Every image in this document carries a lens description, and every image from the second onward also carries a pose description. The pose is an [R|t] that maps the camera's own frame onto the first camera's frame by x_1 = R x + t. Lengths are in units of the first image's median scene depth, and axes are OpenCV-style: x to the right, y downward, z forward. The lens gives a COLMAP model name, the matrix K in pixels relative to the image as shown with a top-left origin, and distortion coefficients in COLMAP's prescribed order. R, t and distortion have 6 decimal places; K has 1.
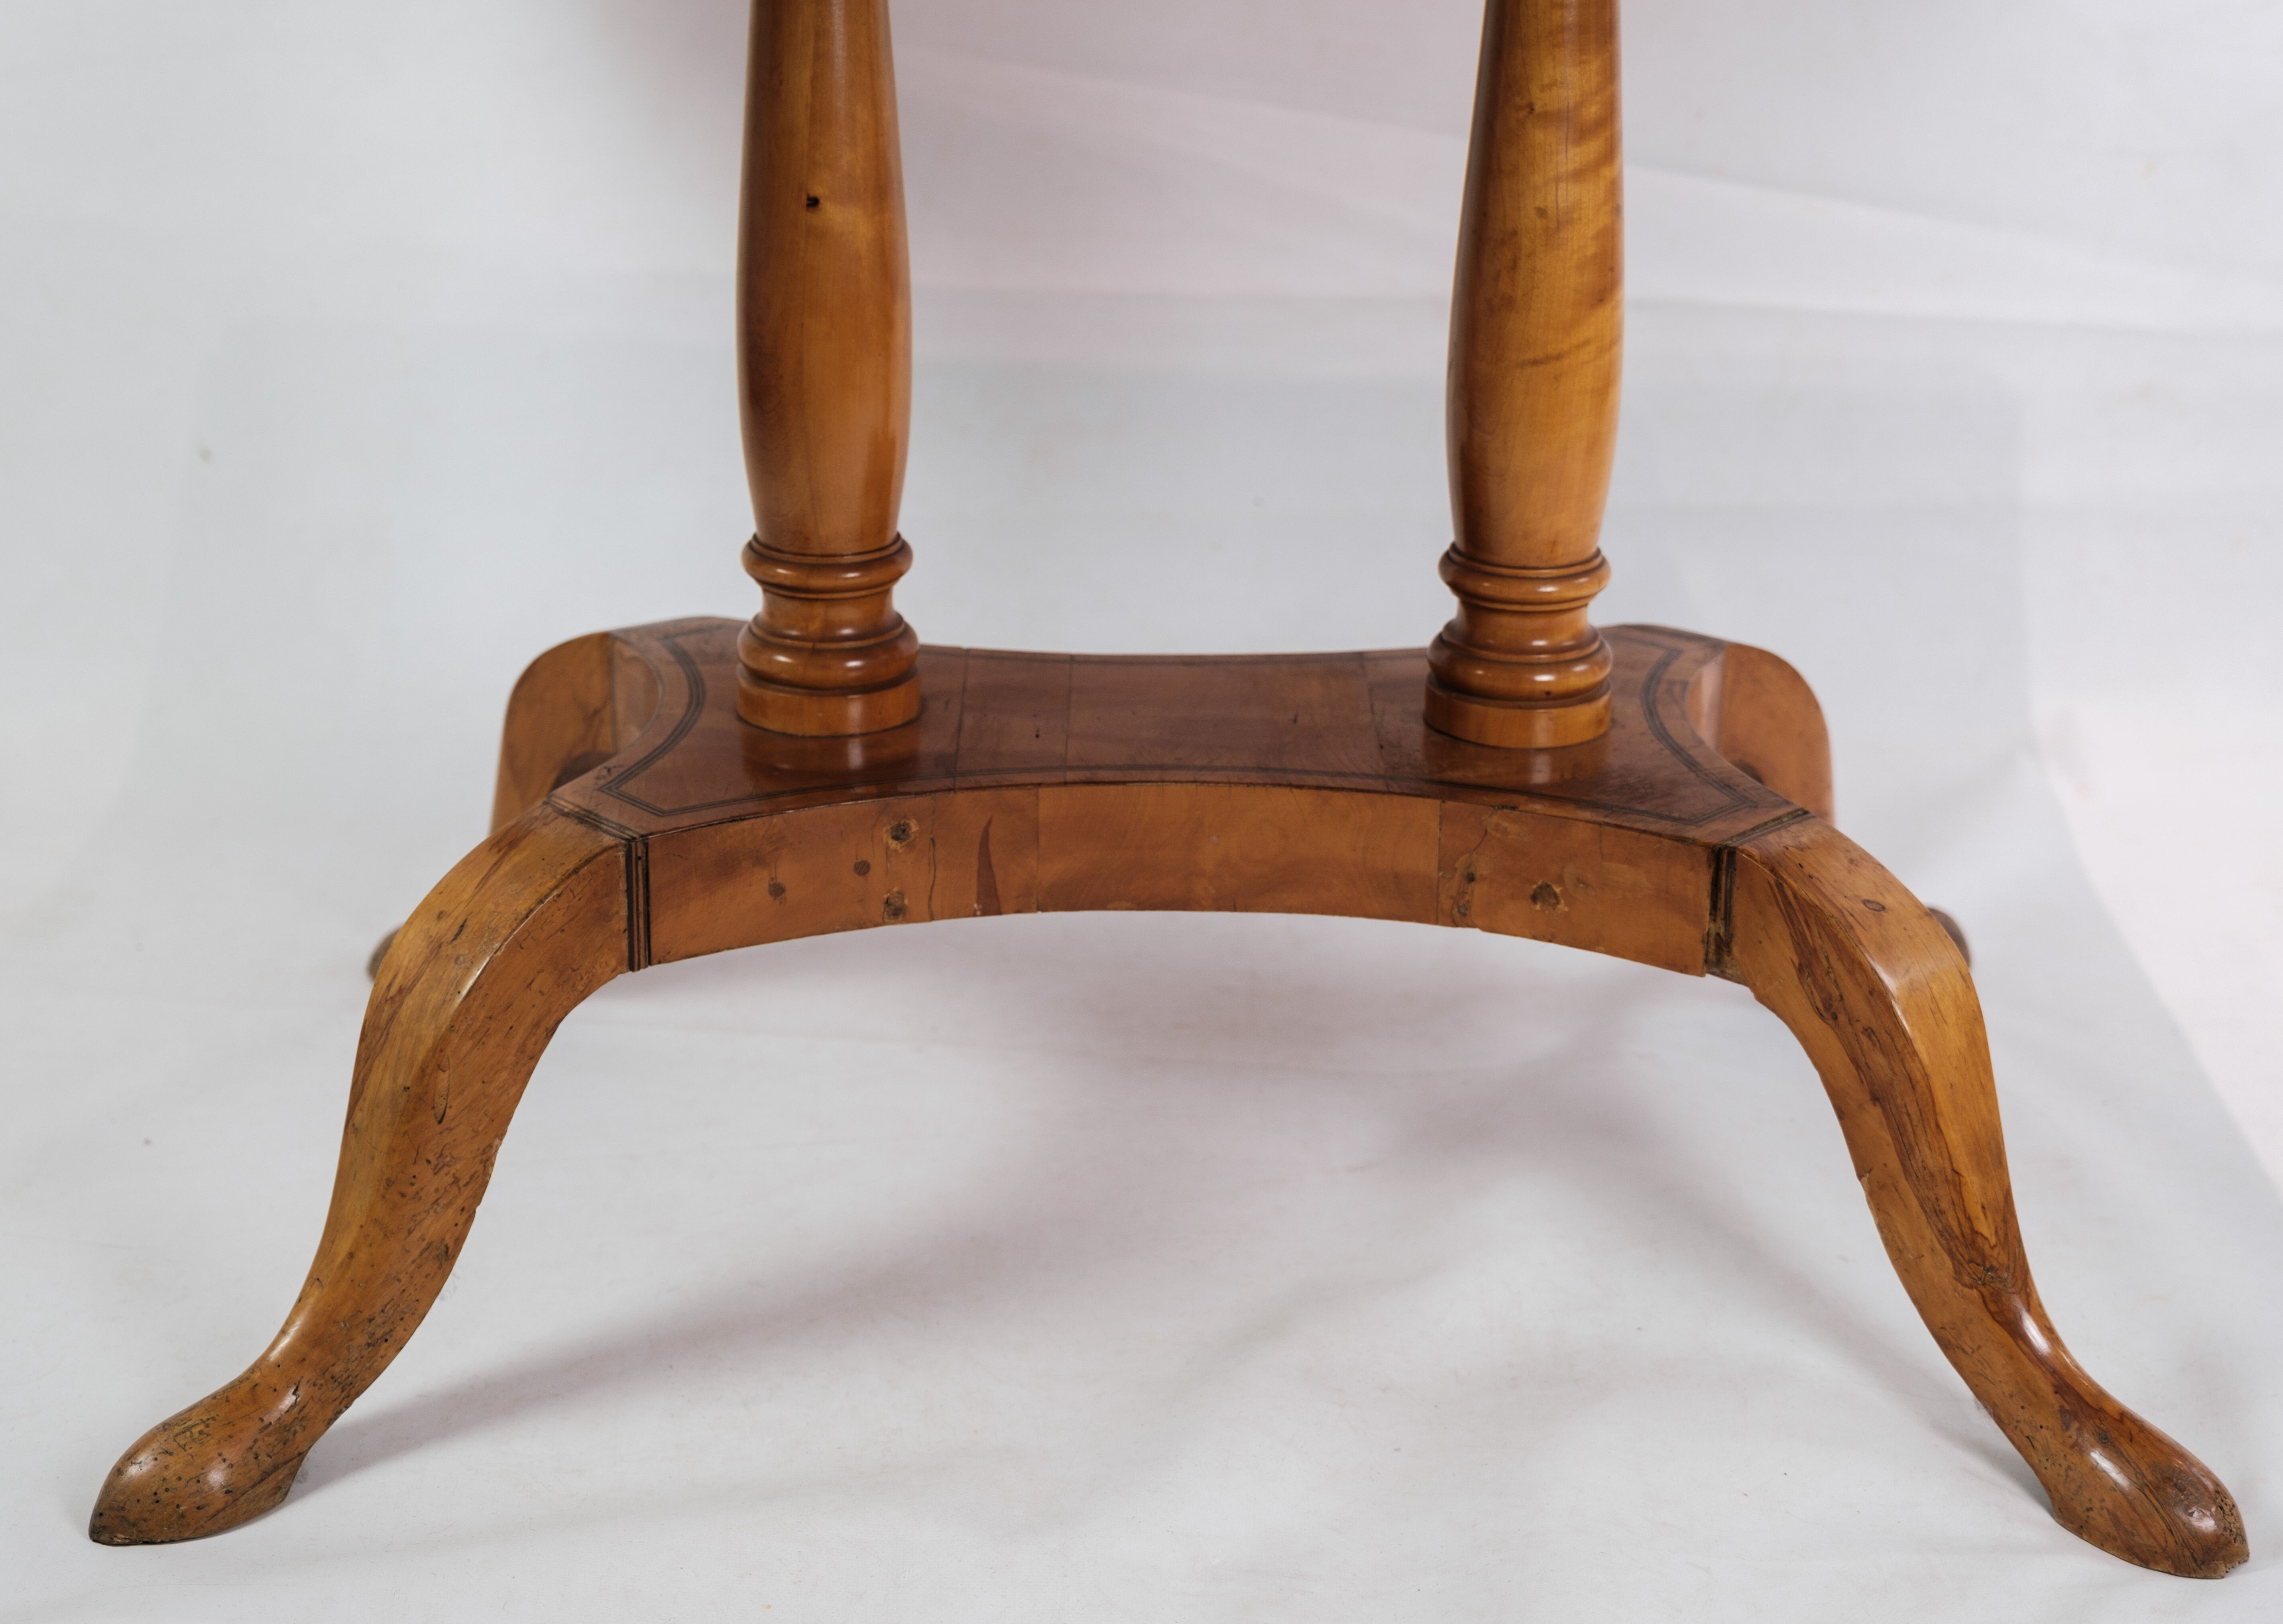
lens RADIAL K [[3744.5, 0, 1107.7], [0, 3744.5, 831.6], [0, 0, 1]] dist [0.023594, 0.000000]
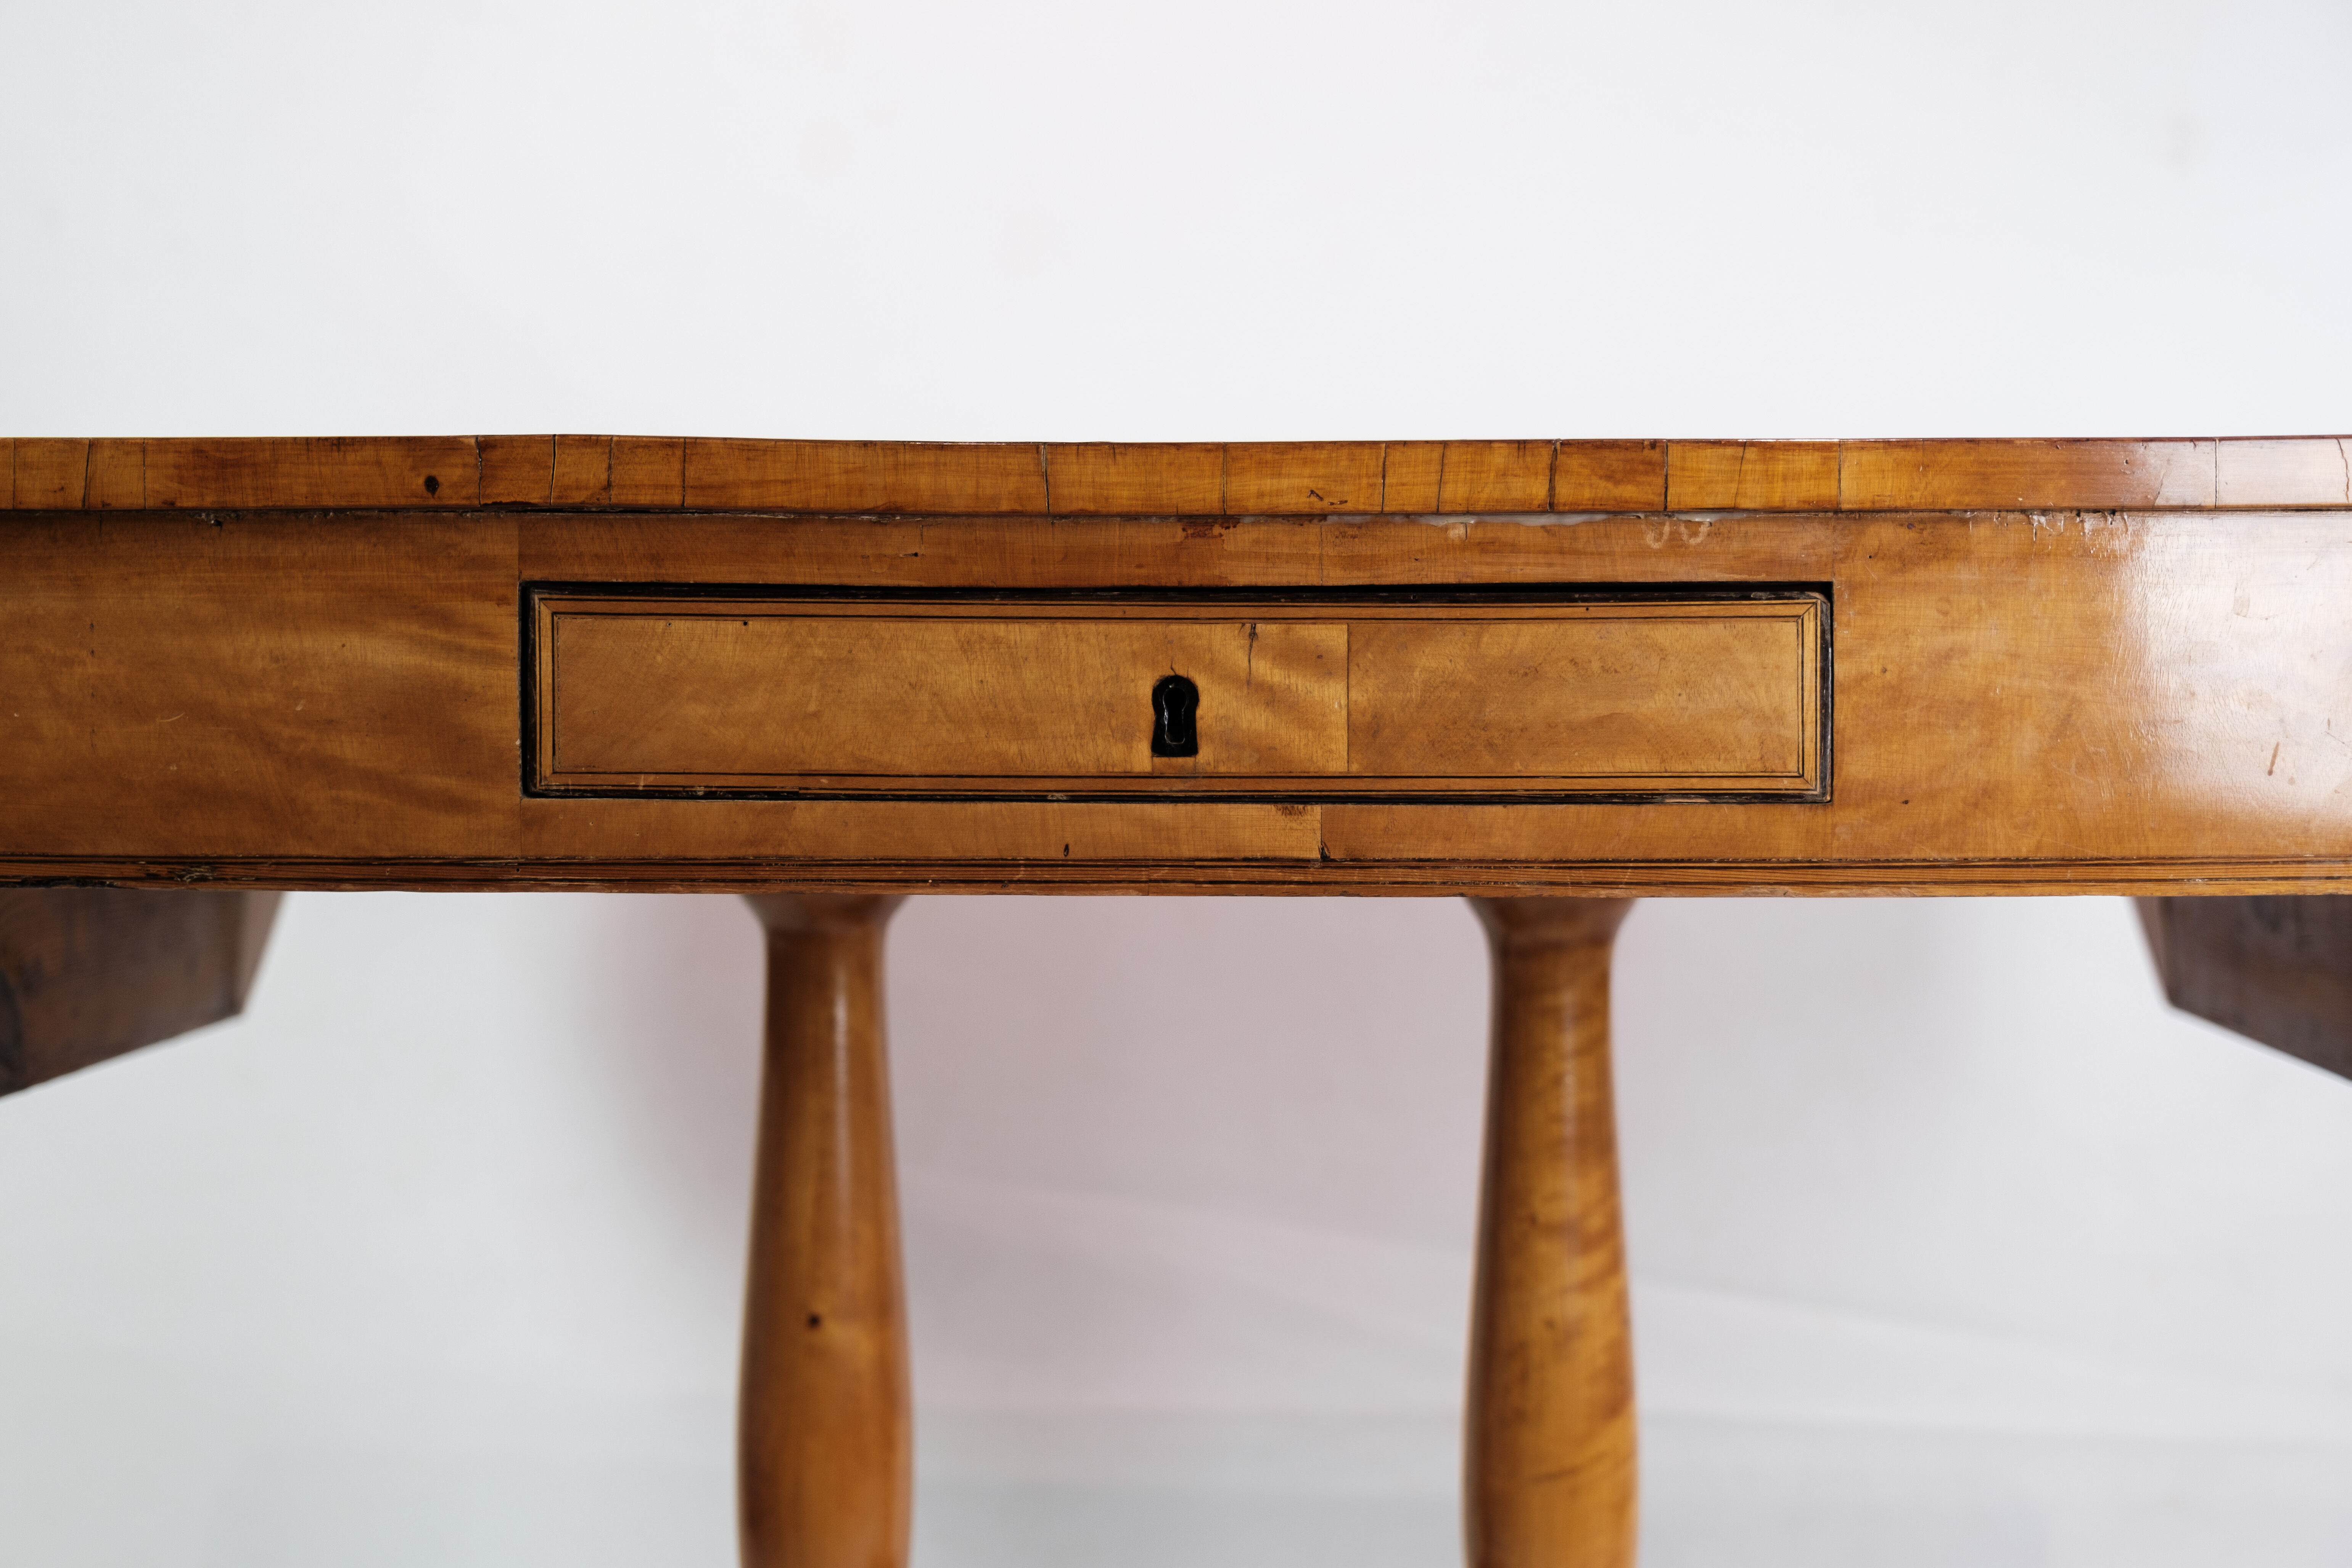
lens RADIAL K [[3555.6, 0, 1146.5], [0, 3555.6, 781.6], [0, 0, 1]] dist [-0.009578, 0.000000]
pose [[0.999953, -0.009695, 0.000952, 0.009514], [0.009505, 0.949643, -0.313191, -0.007945], [0.002132, 0.313185, 0.949690, 0.061788]]
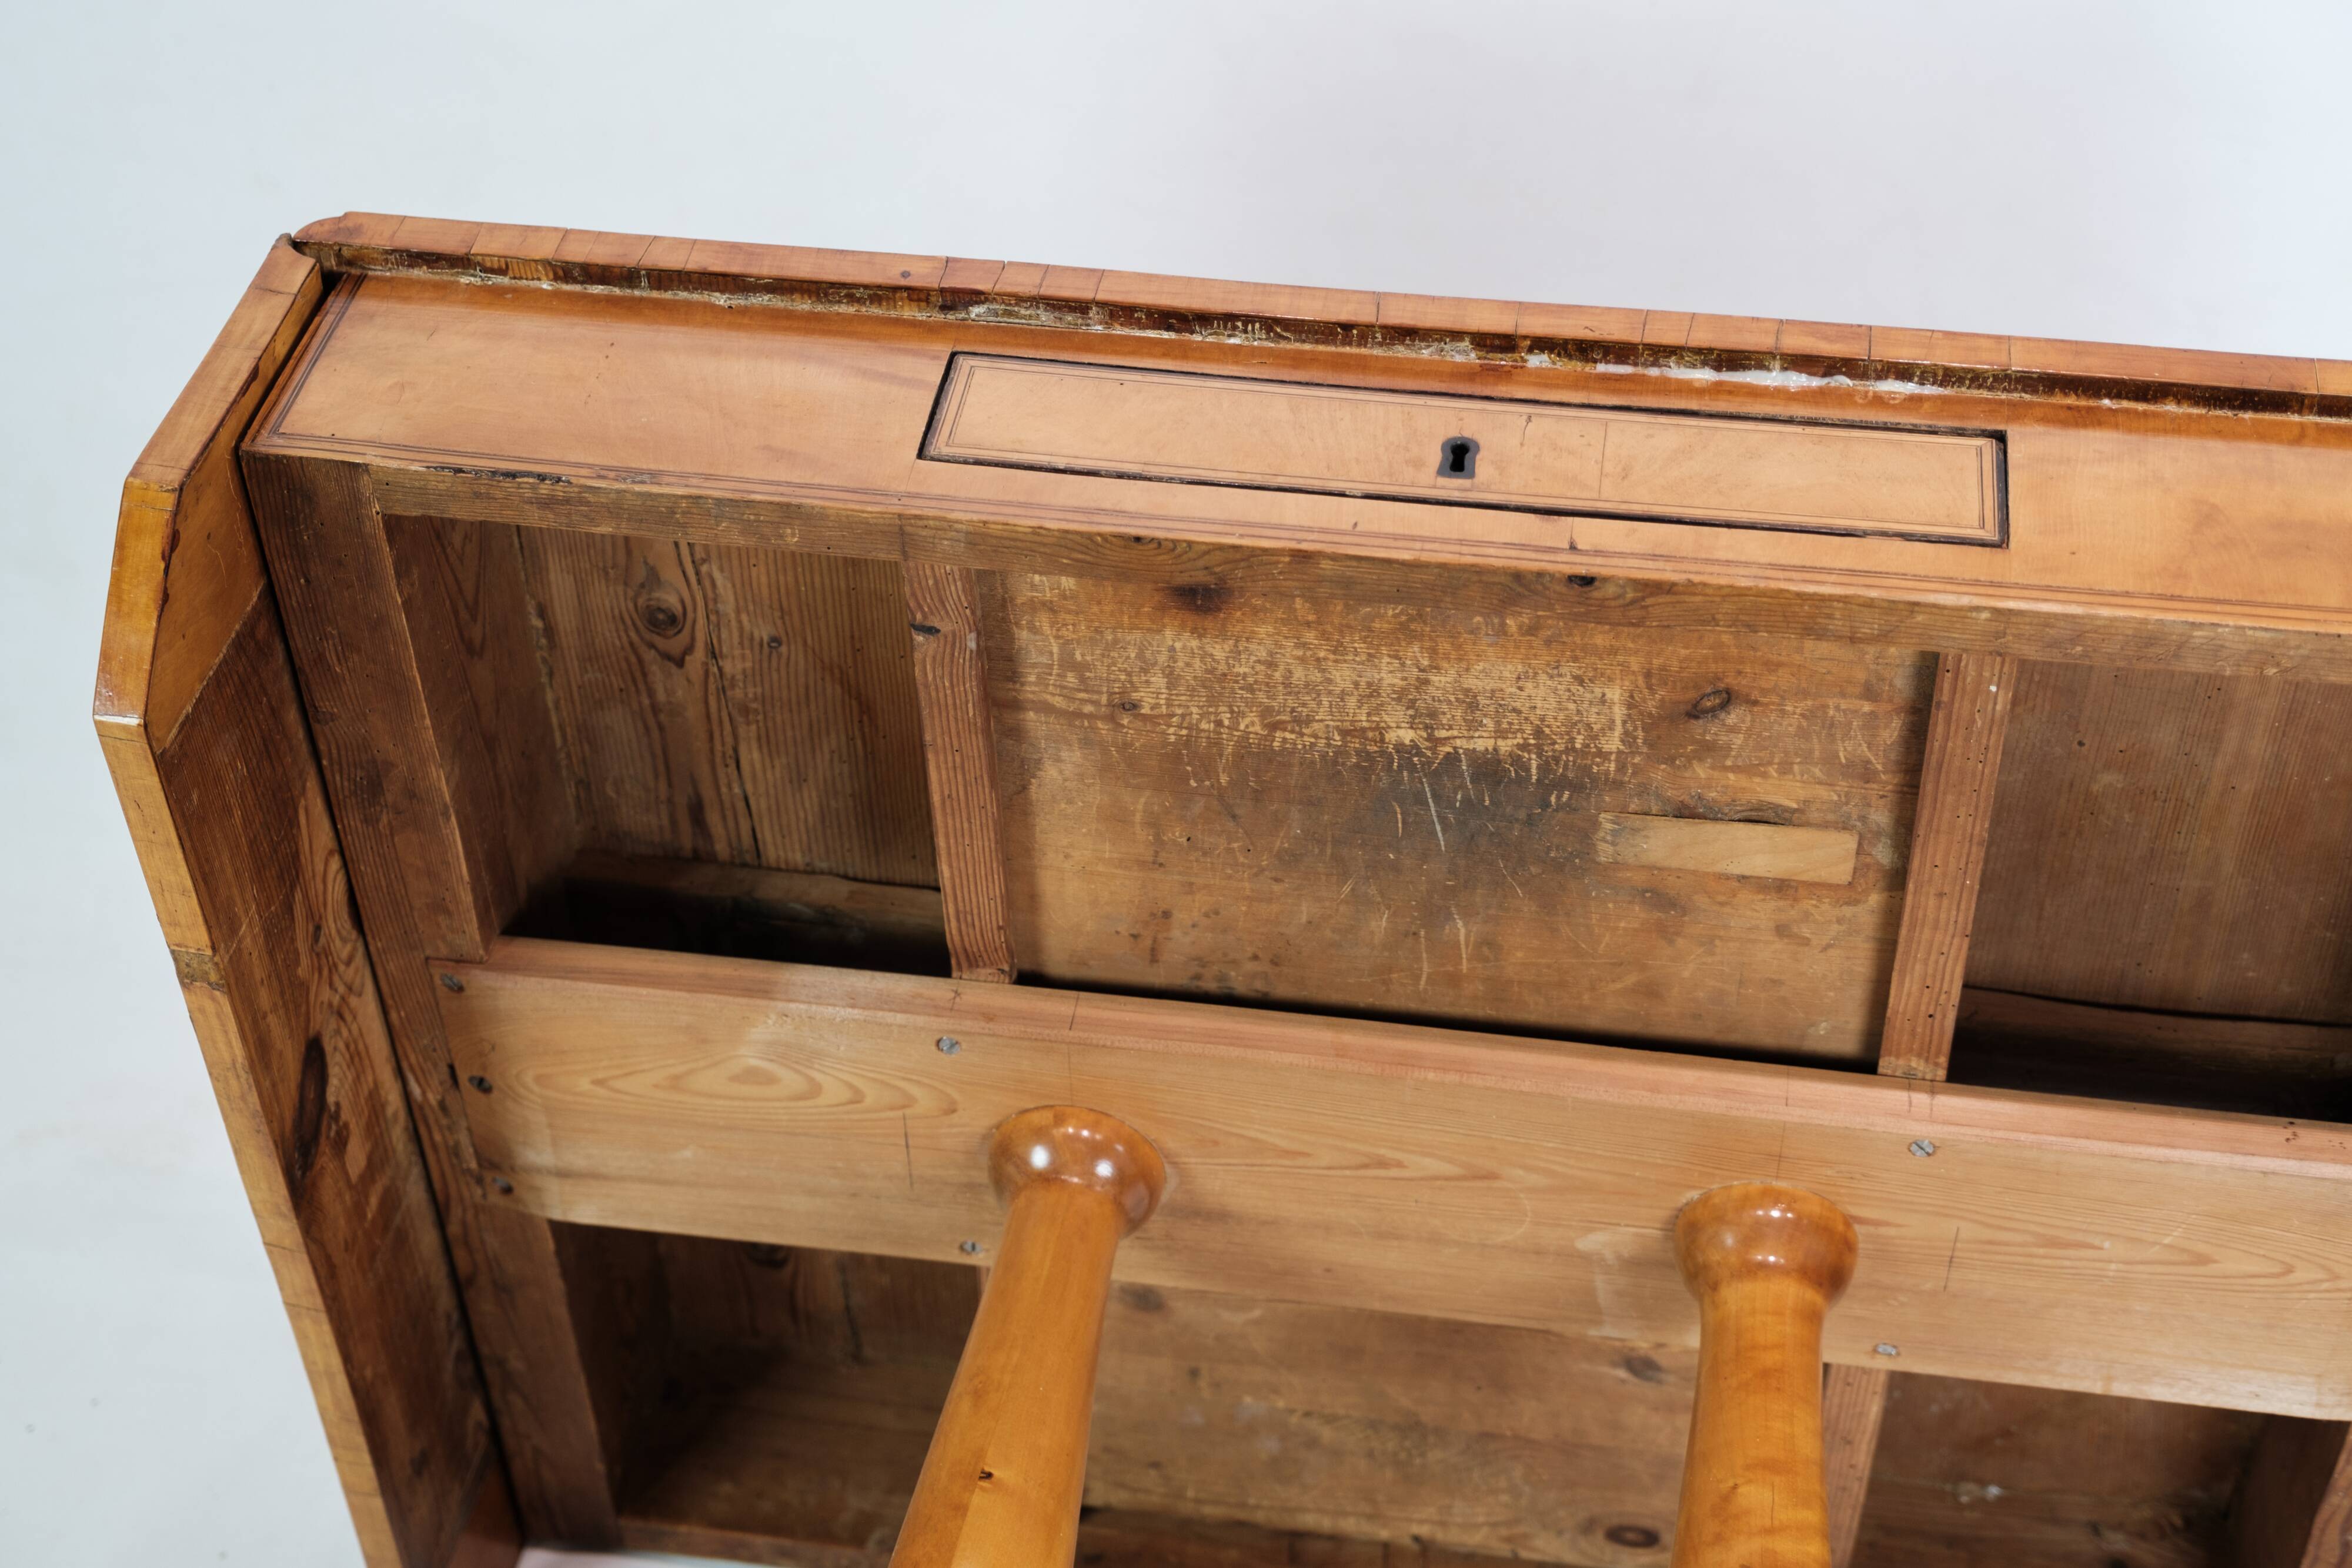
lens RADIAL K [[3555.5, 0, 1155.2], [0, 3555.5, 791.6], [0, 0, 1]] dist [-0.009578, 0.000000]
pose [[0.988100, 0.104574, -0.112793, 0.048461], [-0.145573, 0.399040, -0.905304, 0.572679], [-0.049663, 0.910951, 0.409514, 0.451112]]
